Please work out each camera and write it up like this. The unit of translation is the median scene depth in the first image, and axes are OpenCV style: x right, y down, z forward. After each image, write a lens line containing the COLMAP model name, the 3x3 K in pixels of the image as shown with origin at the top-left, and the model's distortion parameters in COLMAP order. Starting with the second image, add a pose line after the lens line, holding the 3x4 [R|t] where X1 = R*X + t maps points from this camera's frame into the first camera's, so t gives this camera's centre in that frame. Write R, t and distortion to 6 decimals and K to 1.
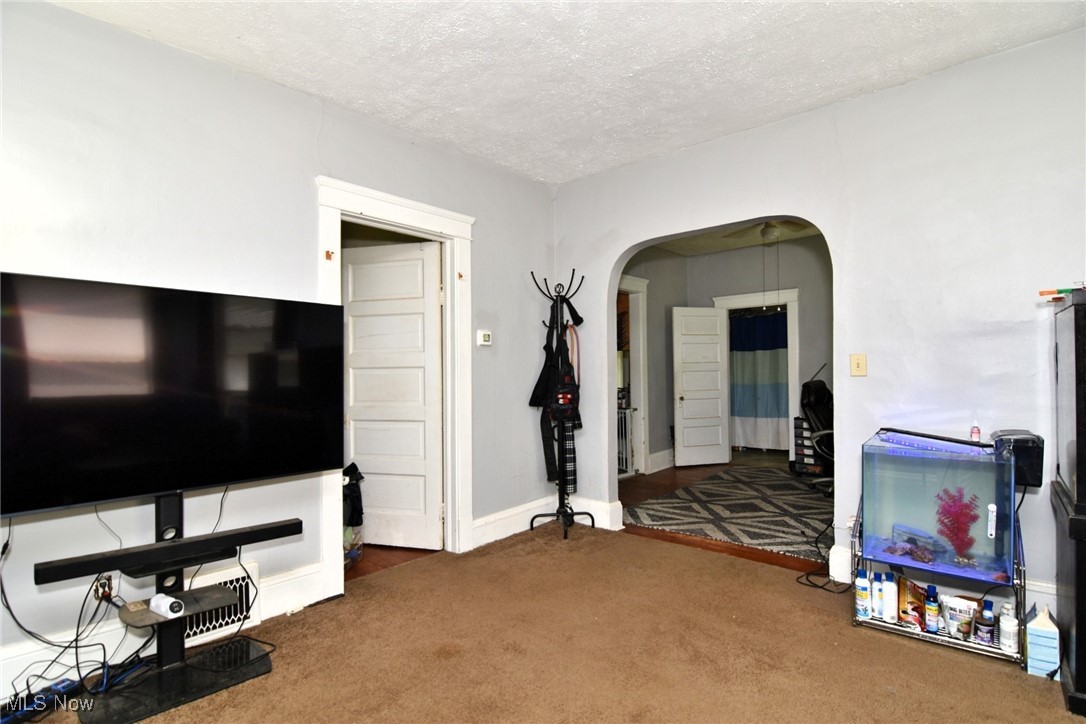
lens RADIAL K [[545.9, 0, 543.0], [0, 545.9, 362.0], [0, 0, 1]] dist [-0.002500, -0.010991]
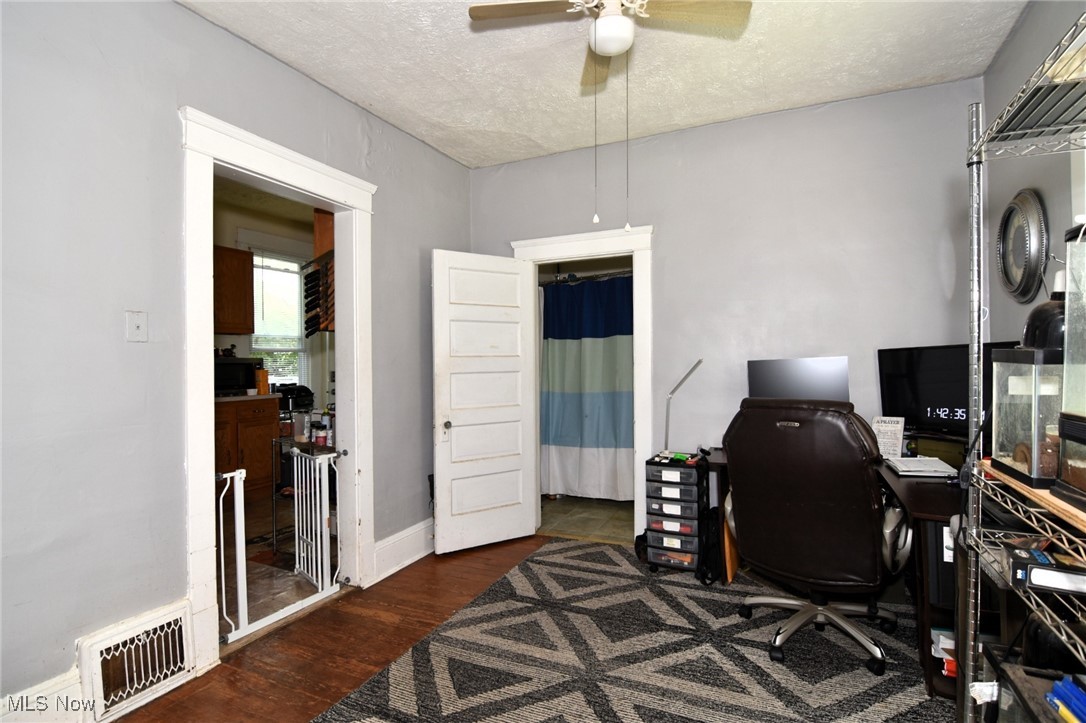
lens RADIAL K [[545.9, 0, 543.0], [0, 545.9, 361.5], [0, 0, 1]] dist [-0.002500, -0.010991]
pose [[0.958236, 0.006916, 0.285896, 0.189209], [-0.009555, 0.999924, 0.007837, 0.001168], [-0.285820, -0.010241, 0.958229, 0.465874]]
